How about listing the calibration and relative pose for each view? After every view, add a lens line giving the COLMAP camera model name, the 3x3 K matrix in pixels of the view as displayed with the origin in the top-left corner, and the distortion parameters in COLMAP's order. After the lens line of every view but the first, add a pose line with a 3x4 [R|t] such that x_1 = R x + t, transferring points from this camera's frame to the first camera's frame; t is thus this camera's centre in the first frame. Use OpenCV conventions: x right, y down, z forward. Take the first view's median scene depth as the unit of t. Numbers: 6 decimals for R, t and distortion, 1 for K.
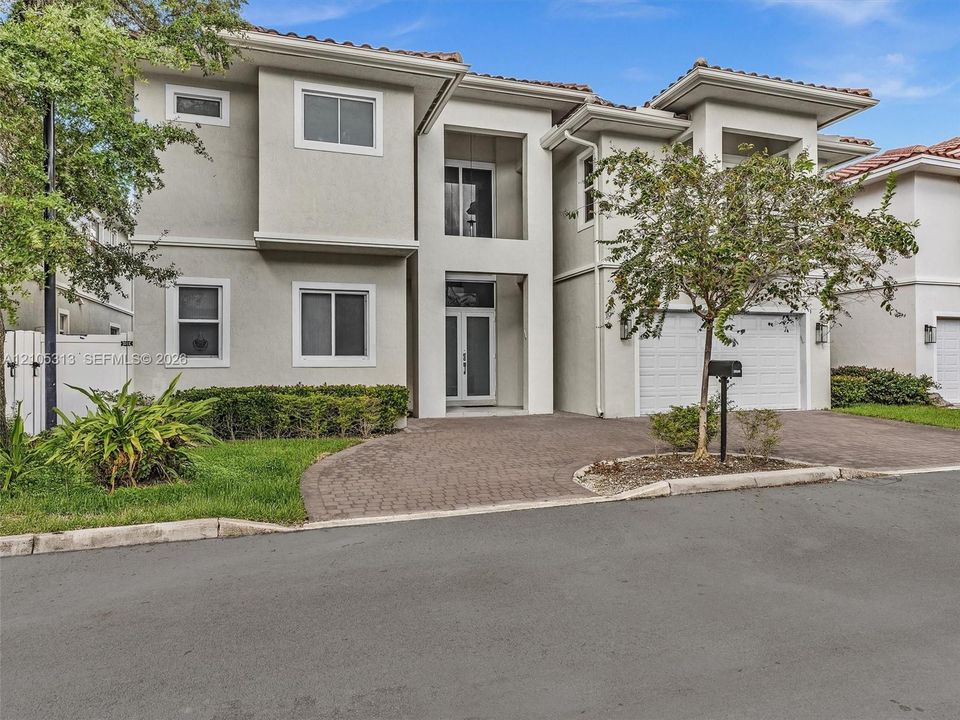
lens RADIAL K [[600.5, 0, 479.2], [0, 600.5, 361.5], [0, 0, 1]] dist [-0.001541, -0.002908]
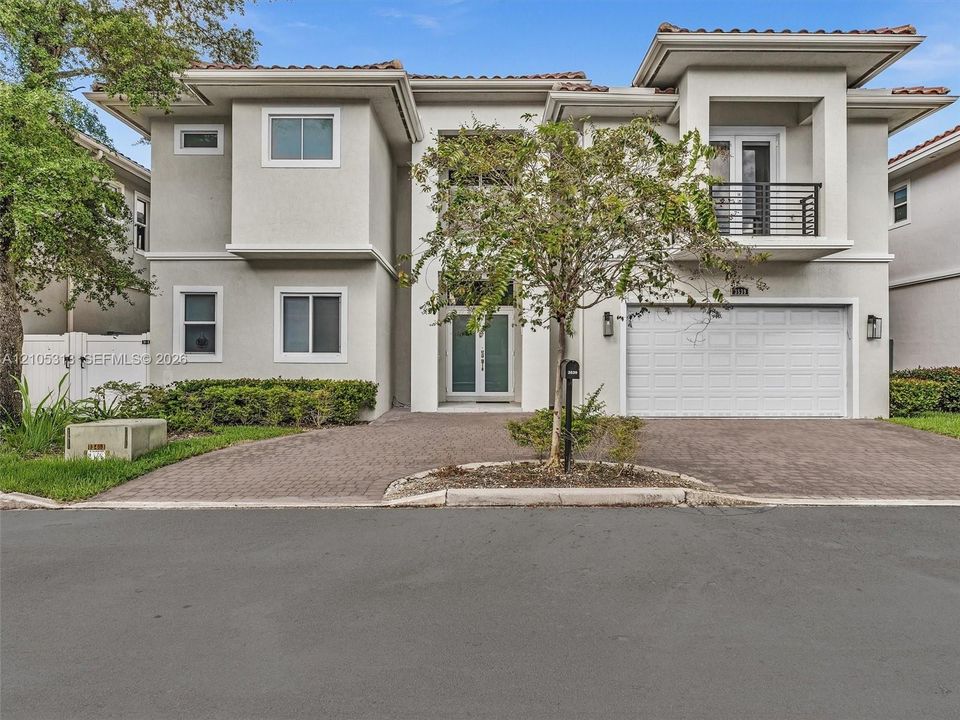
lens RADIAL K [[560.4, 0, 481.1], [0, 560.4, 359.0], [0, 0, 1]] dist [-0.007834, 0.002590]
pose [[0.951706, 0.006434, -0.306942, 0.384251], [-0.005833, 0.999979, 0.002876, -0.002712], [0.306954, -0.000946, 0.951724, 0.122235]]
